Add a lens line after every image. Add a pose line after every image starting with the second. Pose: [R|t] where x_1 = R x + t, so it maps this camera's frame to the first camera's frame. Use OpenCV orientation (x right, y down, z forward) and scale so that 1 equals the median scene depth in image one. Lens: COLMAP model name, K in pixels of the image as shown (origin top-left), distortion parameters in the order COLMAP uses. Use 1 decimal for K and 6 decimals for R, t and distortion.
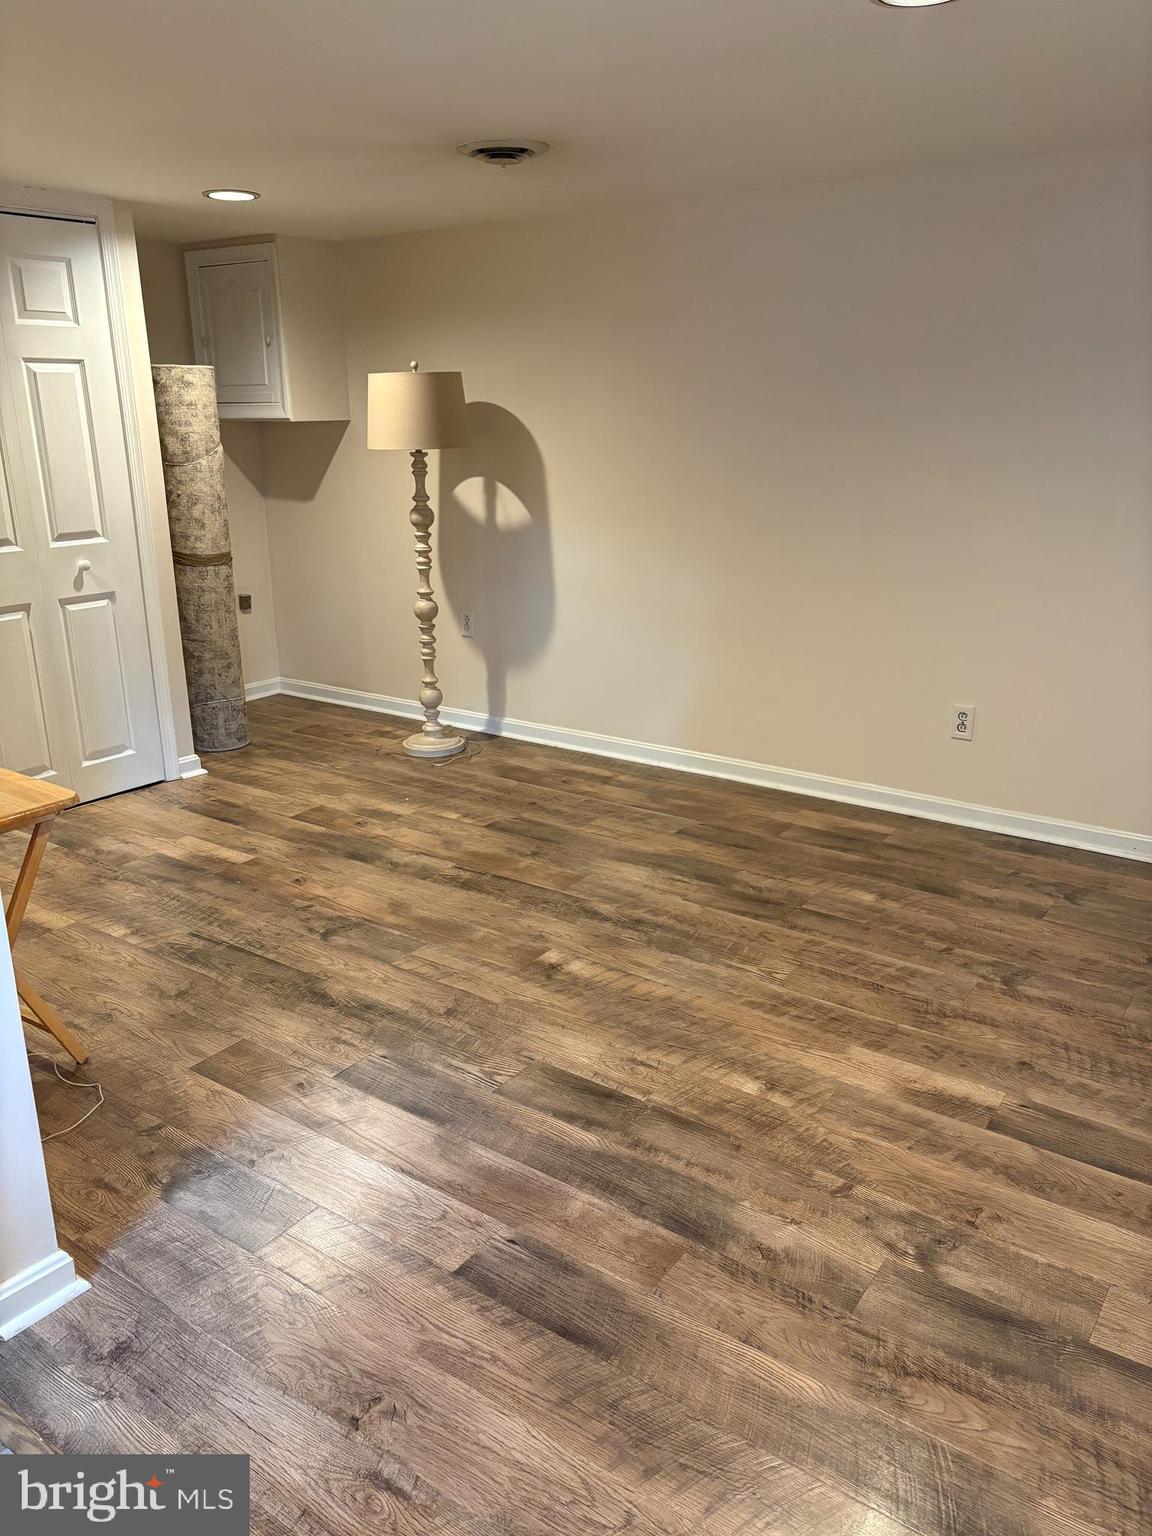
lens RADIAL K [[1161.1, 0, 578.3], [0, 1161.1, 769.3], [0, 0, 1]] dist [-0.005163, 0.001972]
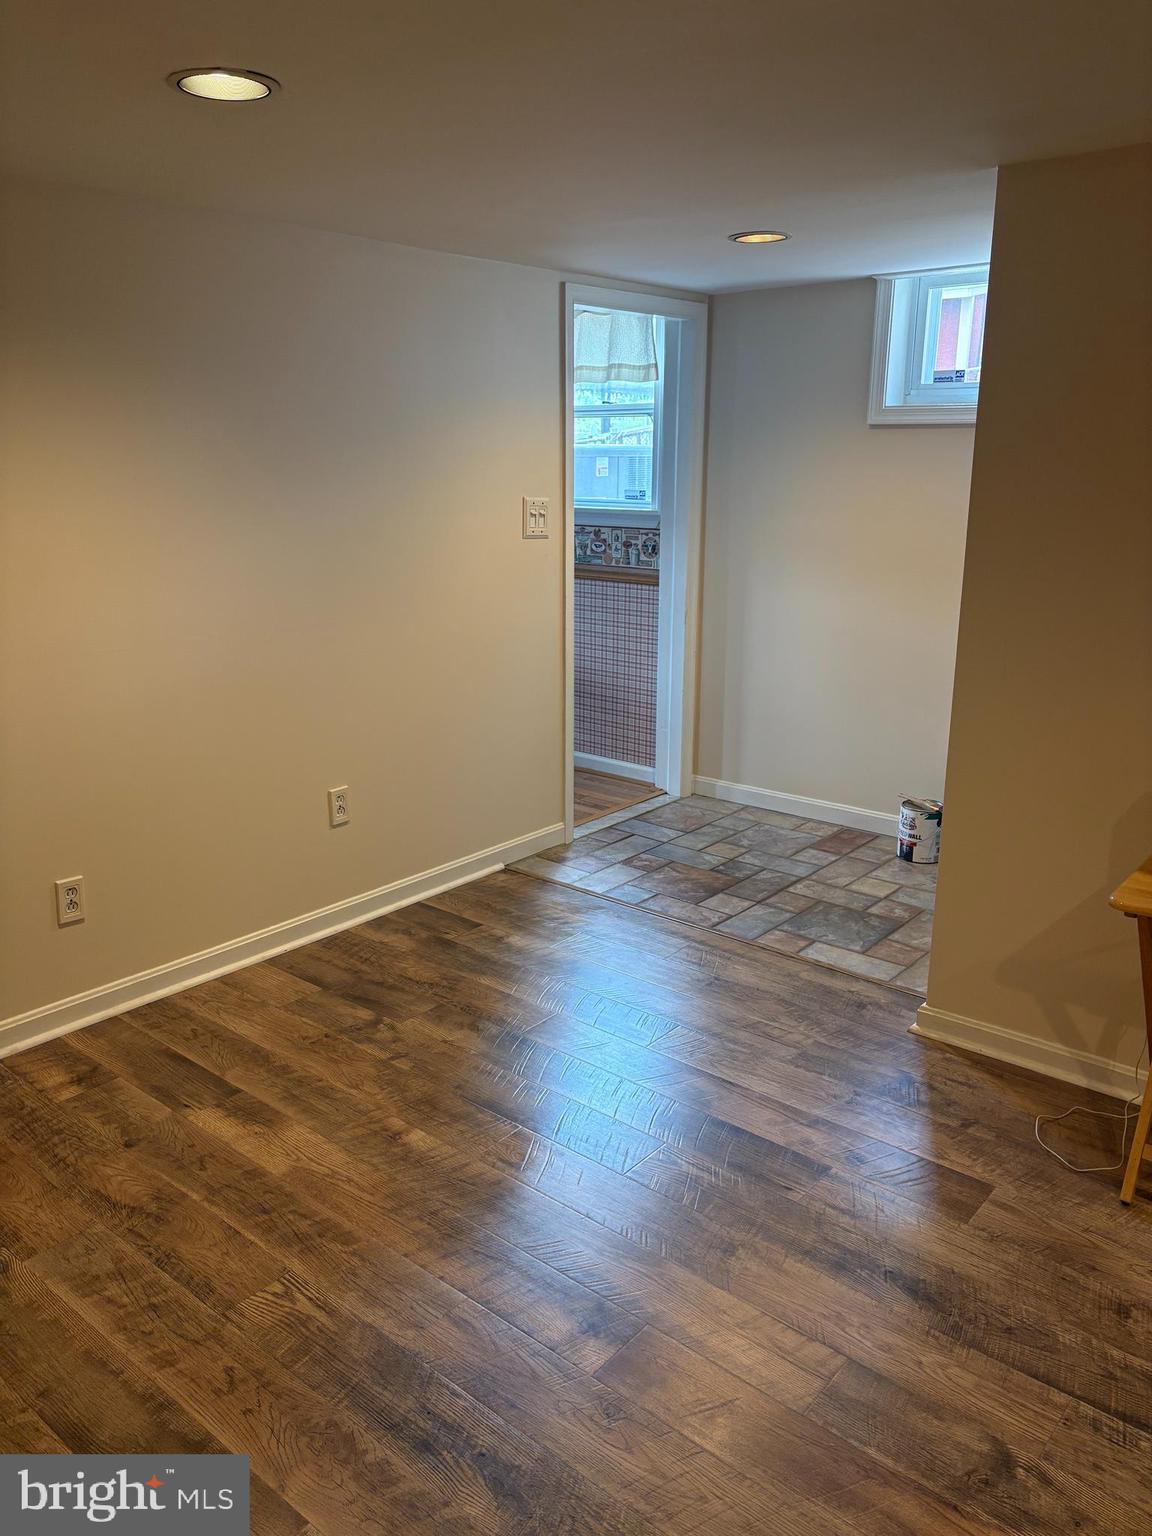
lens RADIAL K [[1161.1, 0, 576.4], [0, 1161.1, 764.5], [0, 0, 1]] dist [-0.005163, 0.001972]
pose [[-0.996312, -0.014736, 0.084527, -0.074890], [0.032246, 0.848621, 0.528017, -0.534379], [-0.079513, 0.528796, -0.845016, 1.642253]]
